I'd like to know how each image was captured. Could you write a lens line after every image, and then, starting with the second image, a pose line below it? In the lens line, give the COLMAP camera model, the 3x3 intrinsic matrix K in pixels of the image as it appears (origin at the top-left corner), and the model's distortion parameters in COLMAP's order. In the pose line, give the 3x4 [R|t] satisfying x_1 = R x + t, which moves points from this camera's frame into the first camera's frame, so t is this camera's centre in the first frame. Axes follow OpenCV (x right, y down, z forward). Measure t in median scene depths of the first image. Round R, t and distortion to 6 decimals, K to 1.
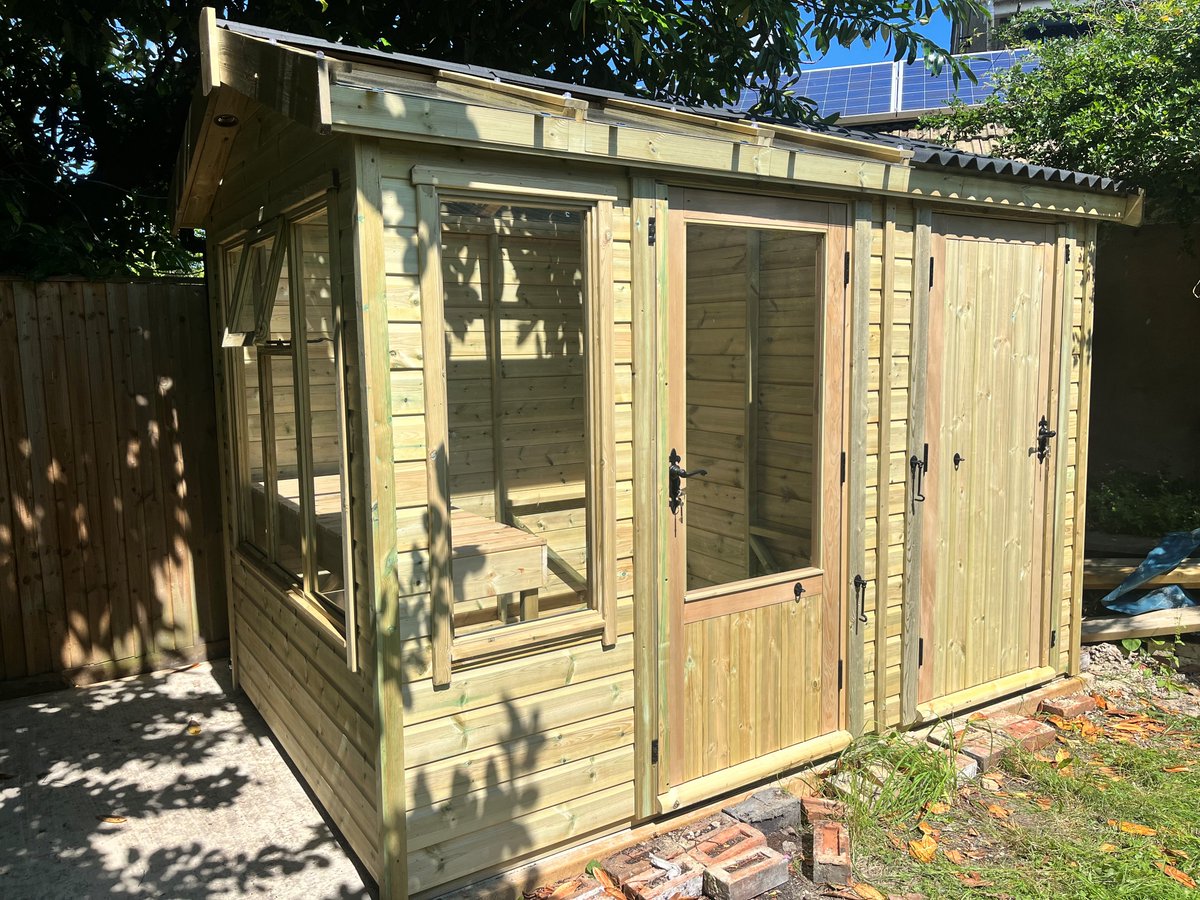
lens RADIAL K [[902.3, 0, 600.1], [0, 902.3, 447.7], [0, 0, 1]] dist [0.016507, 0.003102]
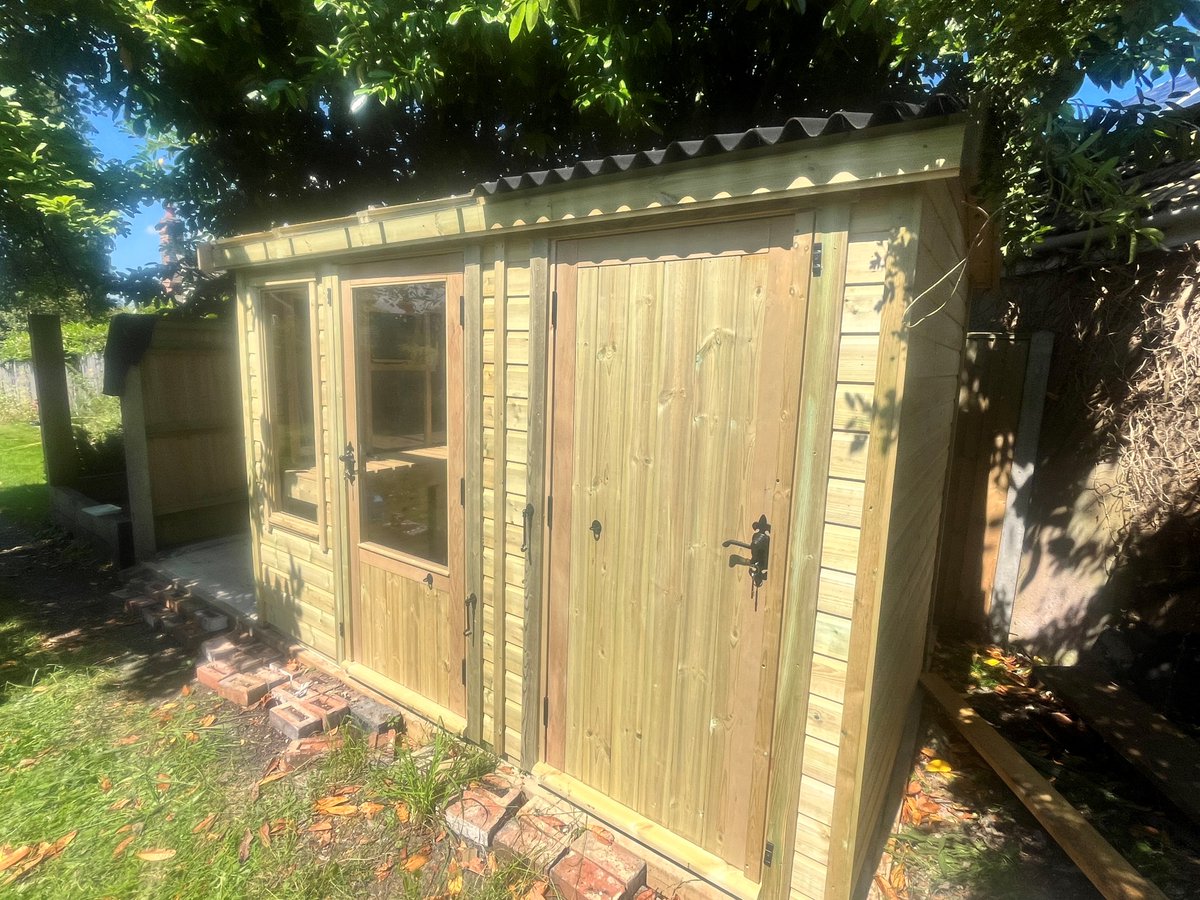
lens RADIAL K [[609.9, 0, 599.3], [0, 609.9, 452.5], [0, 0, 1]] dist [-0.001384, -0.000039]
pose [[0.364405, 0.165532, -0.916411, 1.012293], [-0.139285, 0.982694, 0.122118, -0.141126], [0.920765, 0.083142, 0.381154, 0.868008]]
